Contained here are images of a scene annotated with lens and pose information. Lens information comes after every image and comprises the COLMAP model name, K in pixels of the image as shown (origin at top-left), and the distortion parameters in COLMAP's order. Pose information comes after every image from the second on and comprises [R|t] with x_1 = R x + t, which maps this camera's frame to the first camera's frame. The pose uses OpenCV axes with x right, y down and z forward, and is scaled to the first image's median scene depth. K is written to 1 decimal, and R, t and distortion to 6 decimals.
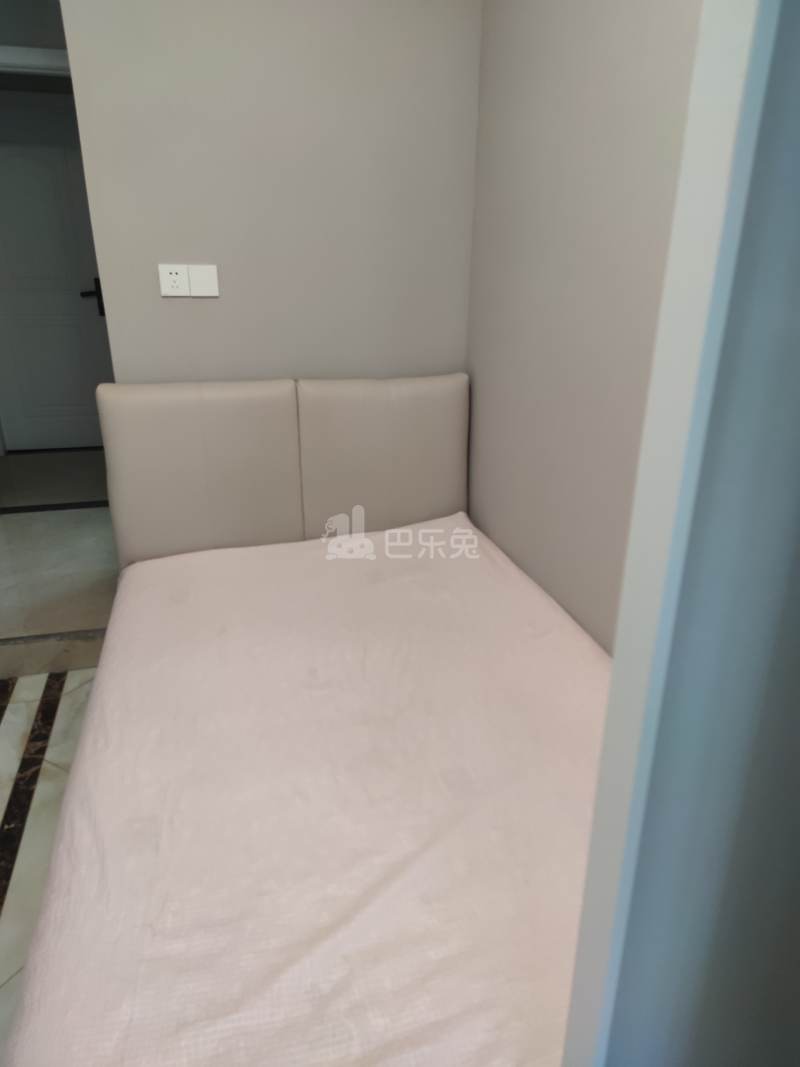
lens RADIAL K [[748.0, 0, 400.0], [0, 748.0, 533.5], [0, 0, 1]] dist [0.077688, -0.004444]
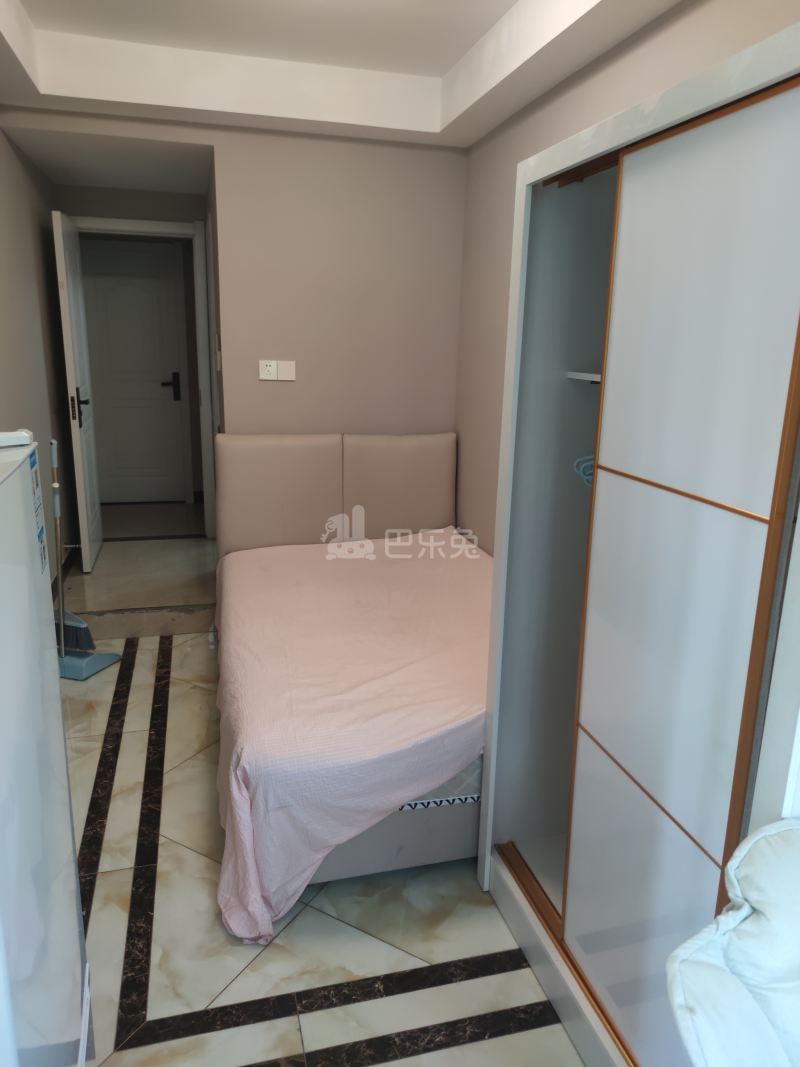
lens RADIAL K [[754.9, 0, 400.0], [0, 754.9, 533.5], [0, 0, 1]] dist [0.083331, -0.094186]
pose [[0.999814, 0.017935, 0.007056, -0.028996], [-0.016859, 0.991280, -0.130690, 0.190761], [-0.009338, 0.130547, 0.991398, -0.485634]]
